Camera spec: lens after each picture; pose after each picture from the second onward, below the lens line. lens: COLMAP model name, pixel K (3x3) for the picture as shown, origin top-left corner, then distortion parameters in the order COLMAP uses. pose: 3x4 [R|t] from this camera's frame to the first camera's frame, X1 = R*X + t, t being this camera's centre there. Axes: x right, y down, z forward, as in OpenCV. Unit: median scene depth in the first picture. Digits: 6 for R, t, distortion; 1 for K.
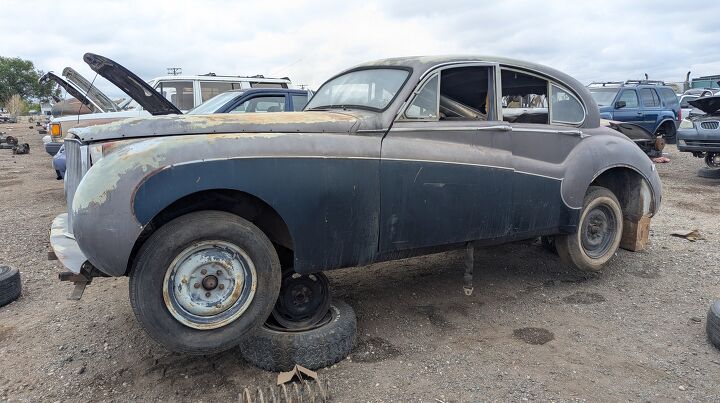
lens RADIAL K [[521.2, 0, 367.5], [0, 521.2, 199.5], [0, 0, 1]] dist [0.062498, -0.060938]
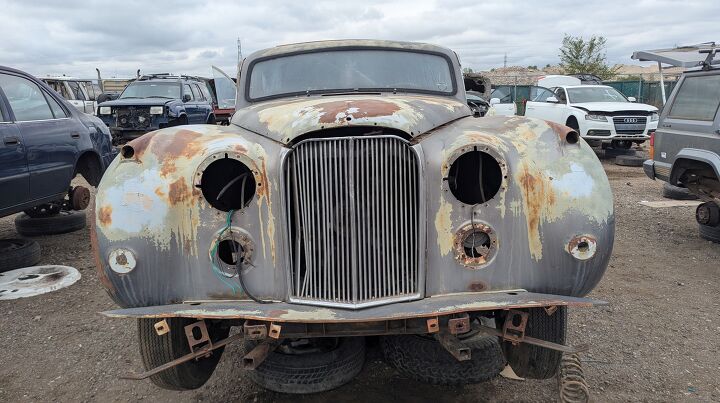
lens RADIAL K [[522.1, 0, 360.8], [0, 522.1, 200.7], [0, 0, 1]] dist [0.055343, -0.036261]
pose [[0.500106, -0.158656, 0.851306, -0.939962], [0.151989, 0.983895, 0.094080, -0.088775], [-0.852522, 0.082339, 0.516166, 0.637257]]
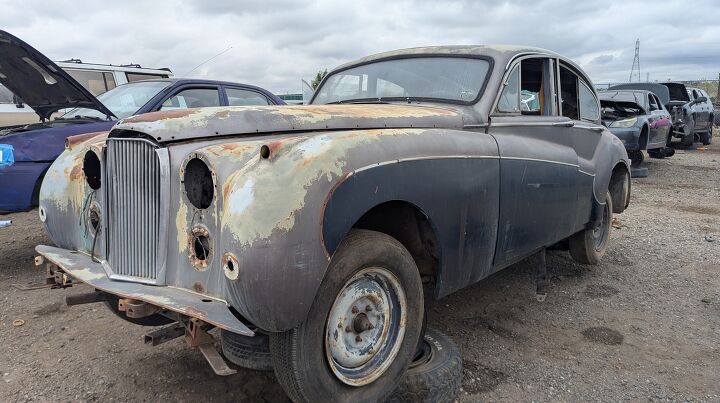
lens RADIAL K [[522.1, 0, 355.2], [0, 522.1, 201.9], [0, 0, 1]] dist [0.055343, -0.036261]
pose [[0.945812, -0.046515, 0.321366, -0.445946], [0.045690, 0.998904, 0.010113, -0.022192], [-0.321484, 0.005119, 0.946901, 0.223988]]
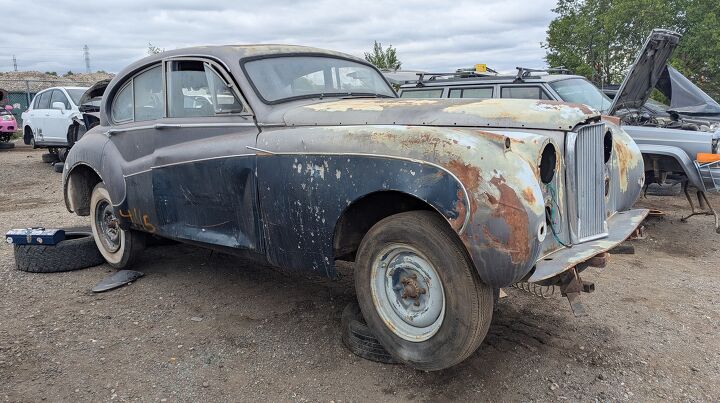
lens RADIAL K [[522.1, 0, 371.2], [0, 522.1, 200.6], [0, 0, 1]] dist [0.055343, -0.036261]
pose [[-0.335394, -0.155600, 0.929139, -1.126377], [0.172960, 0.959331, 0.223090, -0.223671], [-0.926065, 0.235527, -0.294841, 1.459852]]
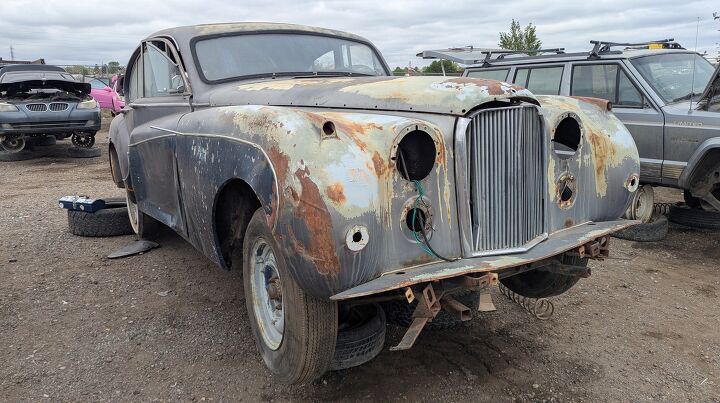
lens RADIAL K [[522.1, 0, 354.9], [0, 522.1, 198.4], [0, 0, 1]] dist [0.055343, -0.036261]
pose [[-0.028213, -0.190010, 0.981377, -1.107183], [0.178355, 0.965057, 0.191977, -0.149748], [-0.983562, 0.180450, 0.006662, 1.094956]]
